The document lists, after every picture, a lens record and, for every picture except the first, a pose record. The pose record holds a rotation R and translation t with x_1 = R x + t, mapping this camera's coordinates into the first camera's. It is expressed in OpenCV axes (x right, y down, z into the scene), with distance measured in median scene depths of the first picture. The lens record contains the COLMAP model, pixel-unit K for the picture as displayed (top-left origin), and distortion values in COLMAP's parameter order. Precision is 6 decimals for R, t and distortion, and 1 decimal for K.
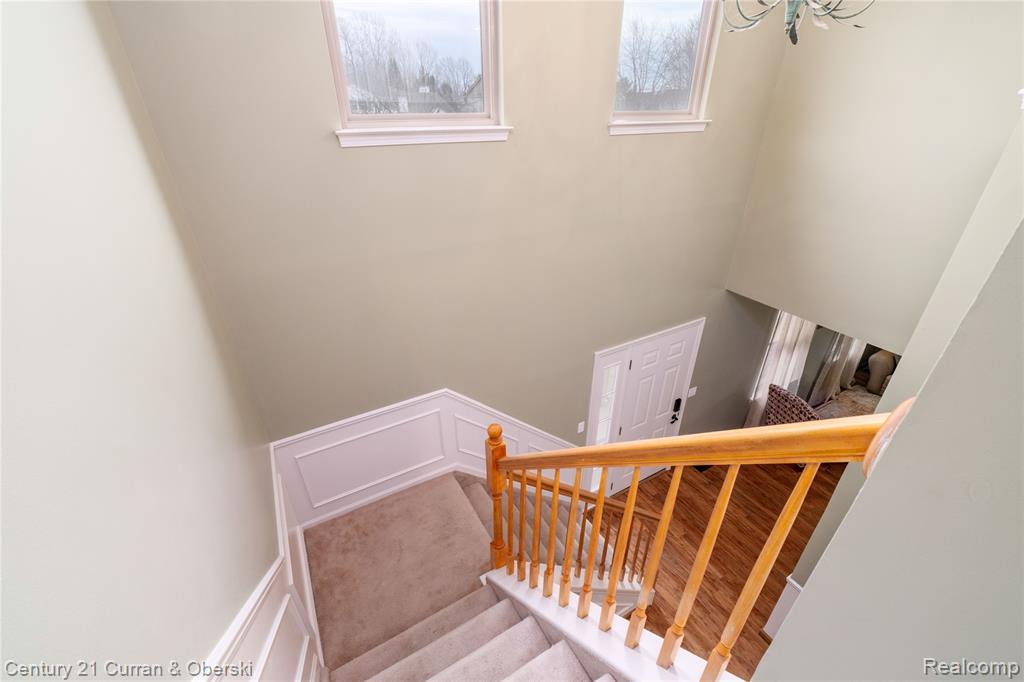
lens RADIAL K [[433.5, 0, 513.9], [0, 433.5, 346.0], [0, 0, 1]] dist [-0.007045, 0.000634]
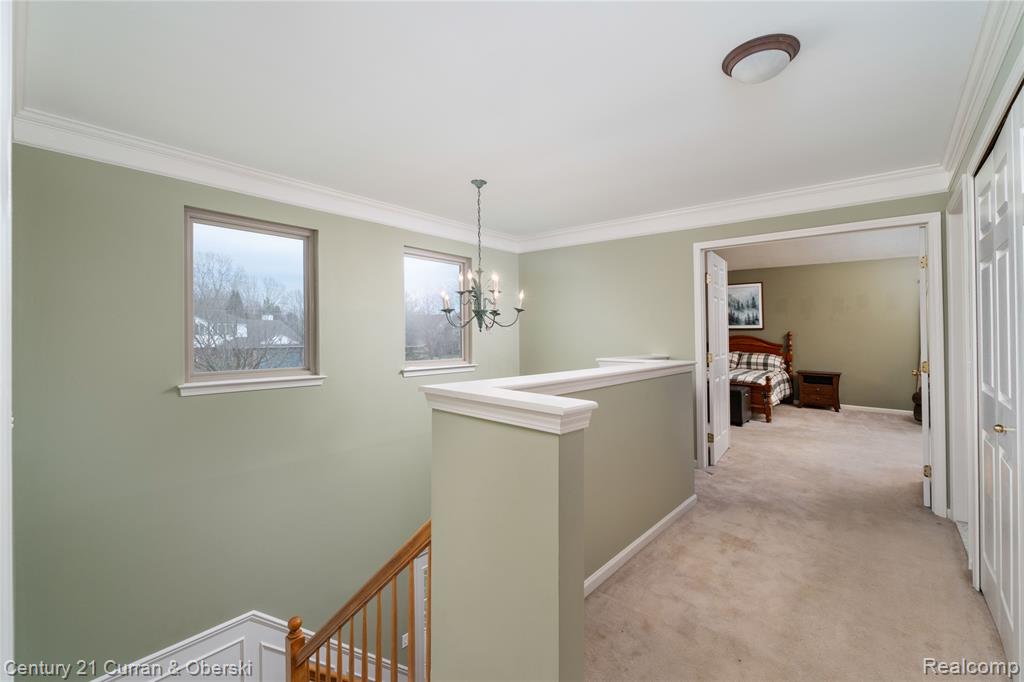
lens RADIAL K [[433.5, 0, 512.8], [0, 433.5, 338.5], [0, 0, 1]] dist [-0.007045, 0.000634]
pose [[0.942847, 0.004213, 0.333198, 0.110788], [0.154545, 0.880348, -0.448446, 0.123693], [-0.295220, 0.474310, 0.829382, -0.458308]]
